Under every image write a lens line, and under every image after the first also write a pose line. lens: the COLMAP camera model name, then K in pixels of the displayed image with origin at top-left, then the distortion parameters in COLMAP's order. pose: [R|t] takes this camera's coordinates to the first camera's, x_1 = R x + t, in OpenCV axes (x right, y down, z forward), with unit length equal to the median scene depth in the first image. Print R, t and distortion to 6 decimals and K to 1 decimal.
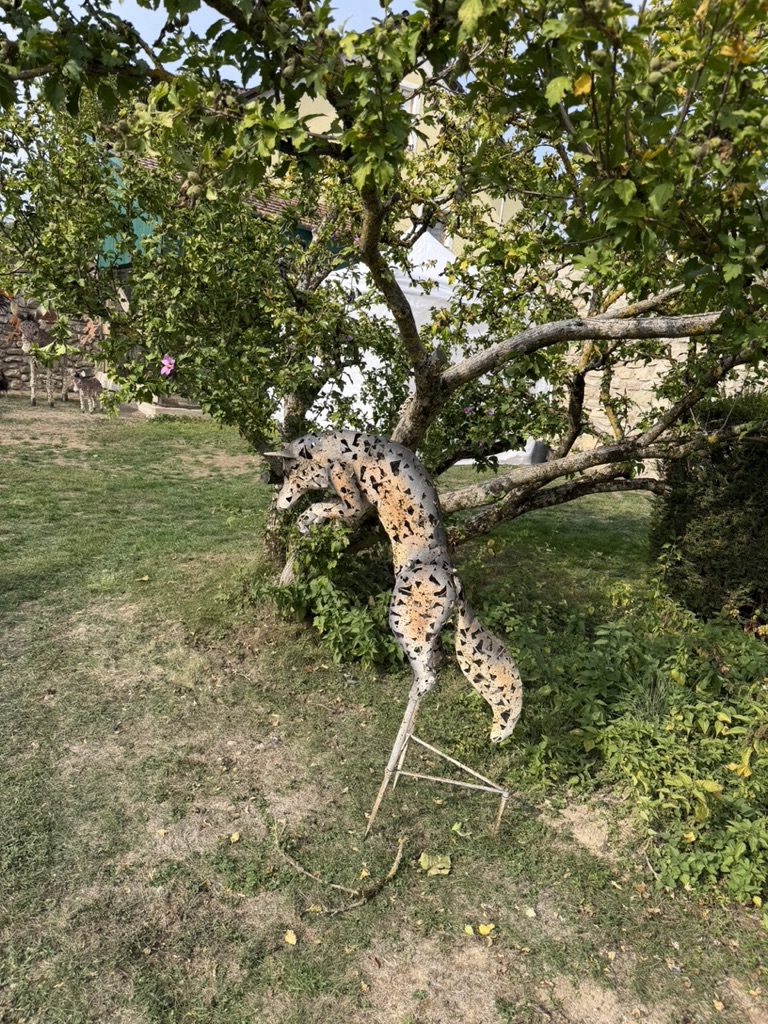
lens RADIAL K [[719.3, 0, 389.5], [0, 719.3, 516.3], [0, 0, 1]] dist [0.174484, -0.388530]
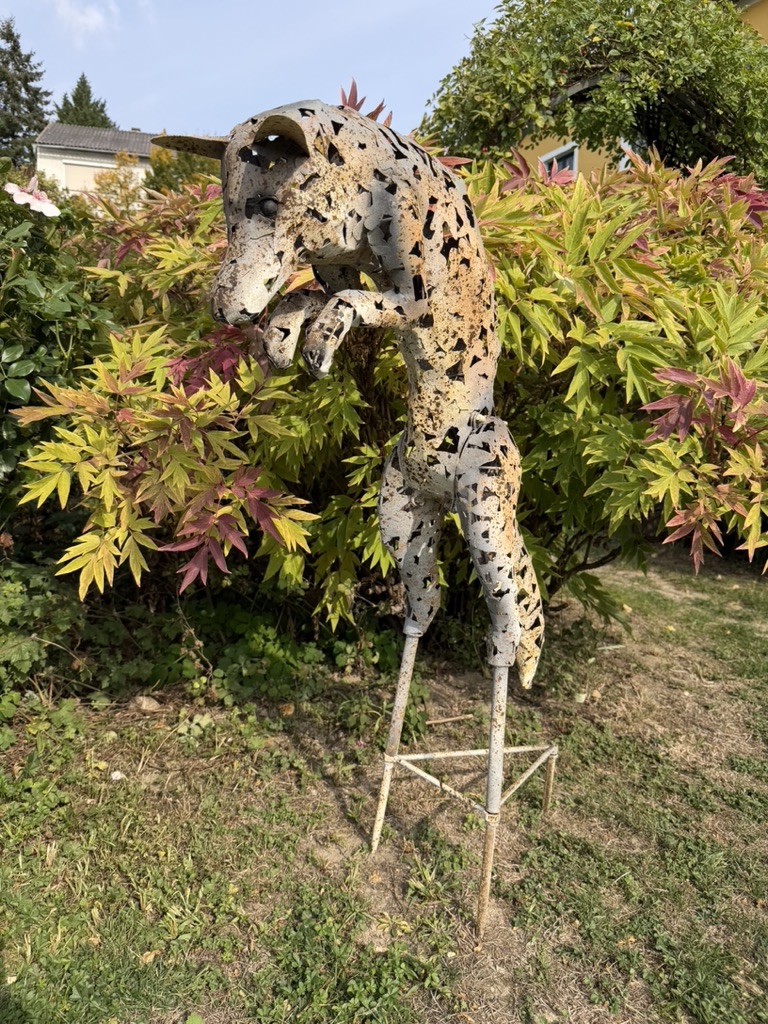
lens RADIAL K [[723.6, 0, 383.2], [0, 723.6, 519.5], [0, 0, 1]] dist [0.157493, -0.353088]
pose [[0.511863, -0.214069, 0.831968, -0.441804], [0.189409, 0.972745, 0.133758, 0.052949], [-0.837926, 0.089117, 0.538458, 0.760358]]
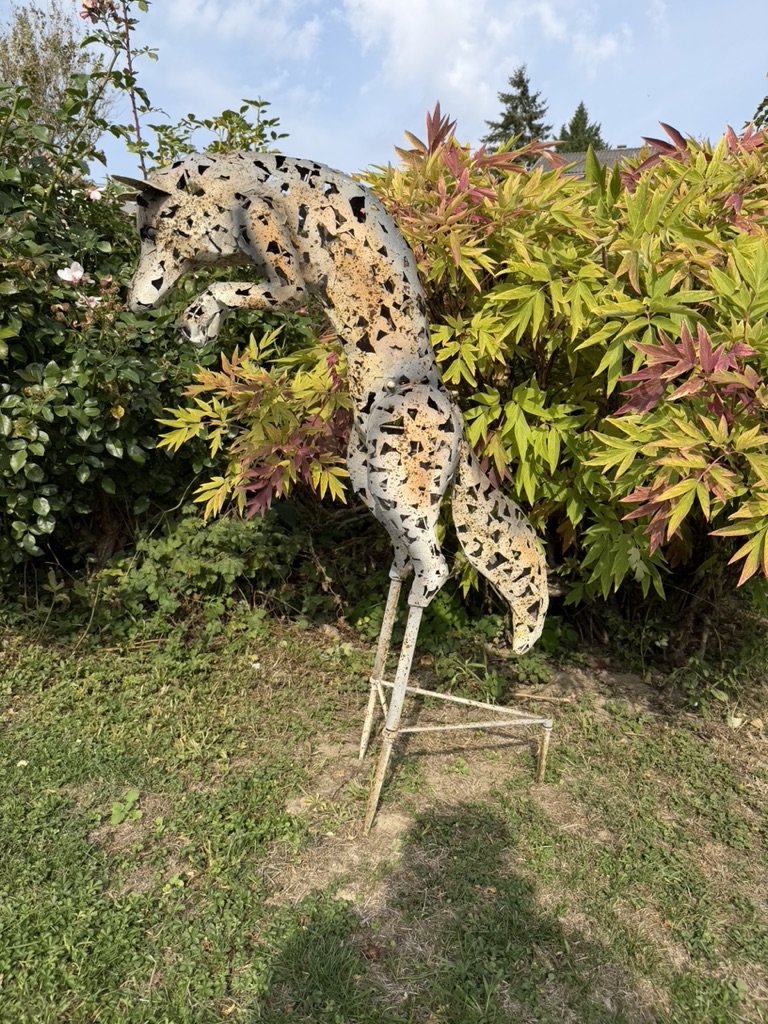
lens RADIAL K [[719.3, 0, 389.5], [0, 719.3, 516.3], [0, 0, 1]] dist [0.174484, -0.388530]
pose [[0.910316, -0.126436, 0.394129, -0.218125], [0.131765, 0.991187, 0.013636, 0.162140], [-0.392380, 0.039520, 0.918954, 0.437281]]
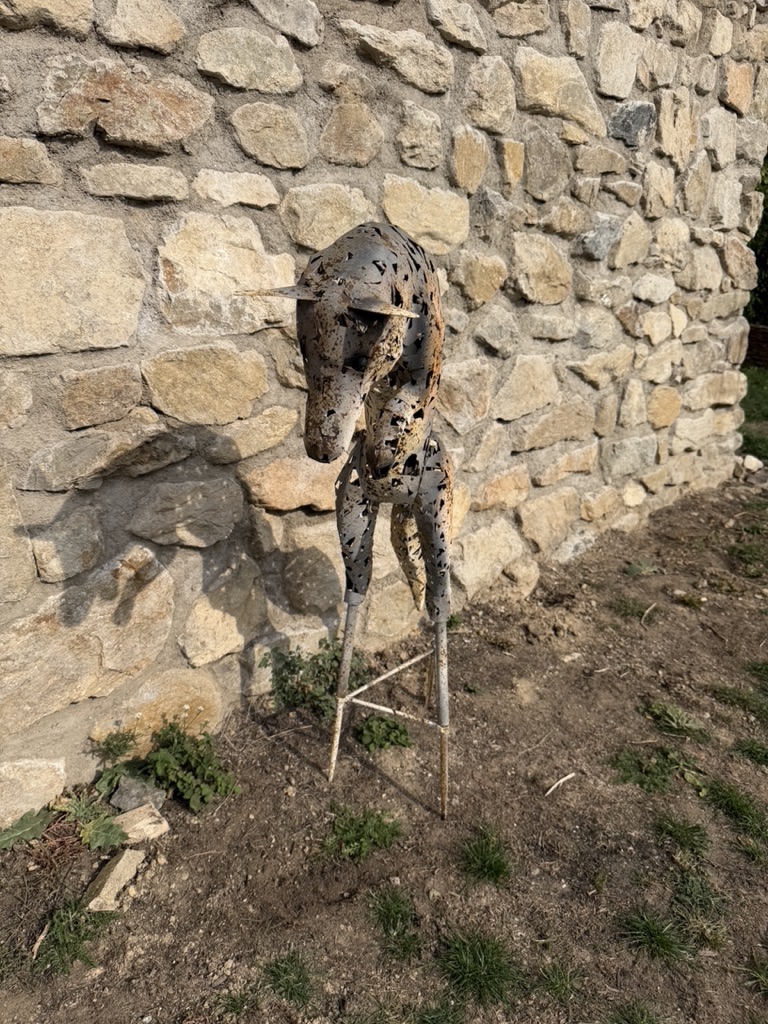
lens RADIAL K [[721.2, 0, 378.9], [0, 721.2, 517.0], [0, 0, 1]] dist [0.135039, -0.235471]
pose [[0.085210, -0.481489, 0.872300, -0.526493], [0.186751, 0.867687, 0.460700, -0.165266], [-0.978705, 0.123646, 0.163854, 0.921963]]
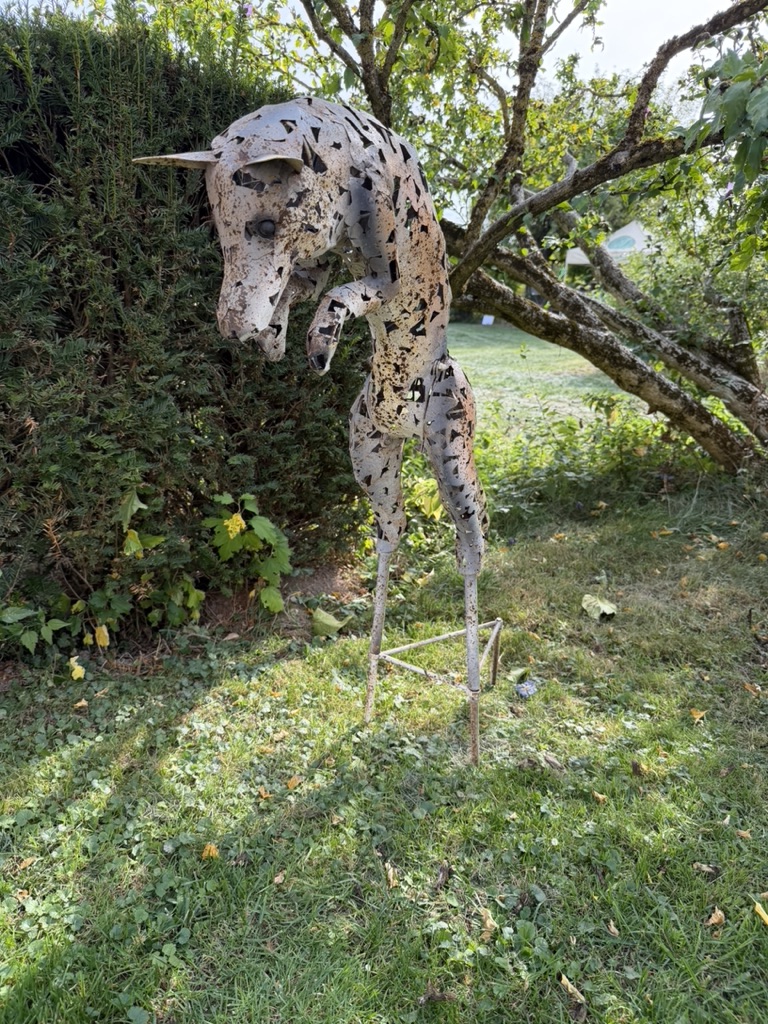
lens RADIAL K [[721.0, 0, 383.1], [0, 721.0, 522.0], [0, 0, 1]] dist [0.142844, -0.328277]
pose [[0.331292, -0.450644, 0.828954, -0.496224], [0.265283, 0.887616, 0.376514, -0.049387], [-0.905467, 0.095171, 0.413608, 0.793105]]
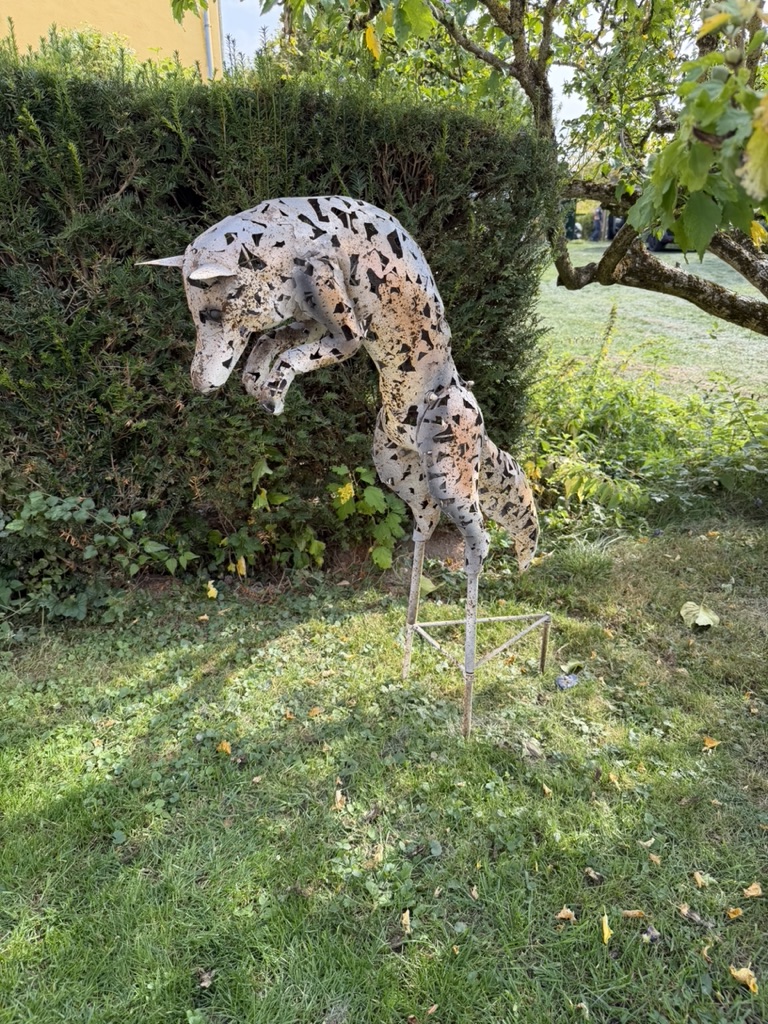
lens RADIAL K [[719.3, 0, 389.5], [0, 719.3, 516.3], [0, 0, 1]] dist [0.174484, -0.388530]
pose [[0.666517, -0.450750, 0.593784, -0.422513], [0.295546, 0.891003, 0.344625, -0.071961], [-0.684403, -0.054208, 0.727086, 0.528720]]
